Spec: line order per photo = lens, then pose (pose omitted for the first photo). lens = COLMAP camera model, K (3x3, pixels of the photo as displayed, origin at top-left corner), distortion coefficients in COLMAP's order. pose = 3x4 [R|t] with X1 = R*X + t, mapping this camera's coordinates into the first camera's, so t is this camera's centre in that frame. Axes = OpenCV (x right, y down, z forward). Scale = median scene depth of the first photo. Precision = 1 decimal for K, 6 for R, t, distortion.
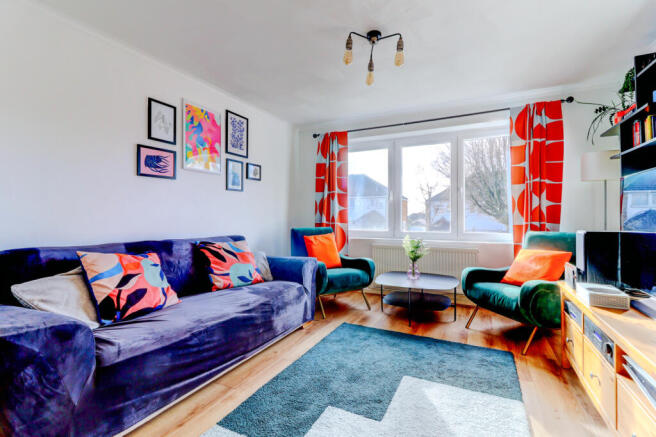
lens RADIAL K [[313.2, 0, 329.2], [0, 313.2, 216.4], [0, 0, 1]] dist [0.001540, -0.000003]
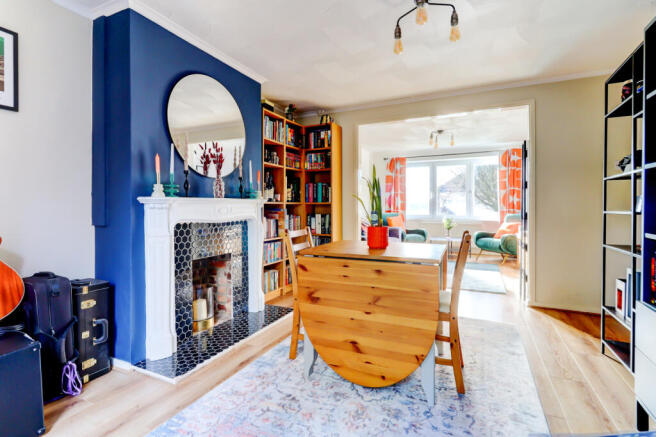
lens RADIAL K [[313.2, 0, 326.5], [0, 313.2, 216.0], [0, 0, 1]] dist [0.001540, -0.000003]
pose [[0.999990, -0.004146, 0.001542, -0.492486], [0.004093, 0.999453, 0.032823, -0.008952], [-0.001677, -0.032817, 0.999460, -0.944384]]
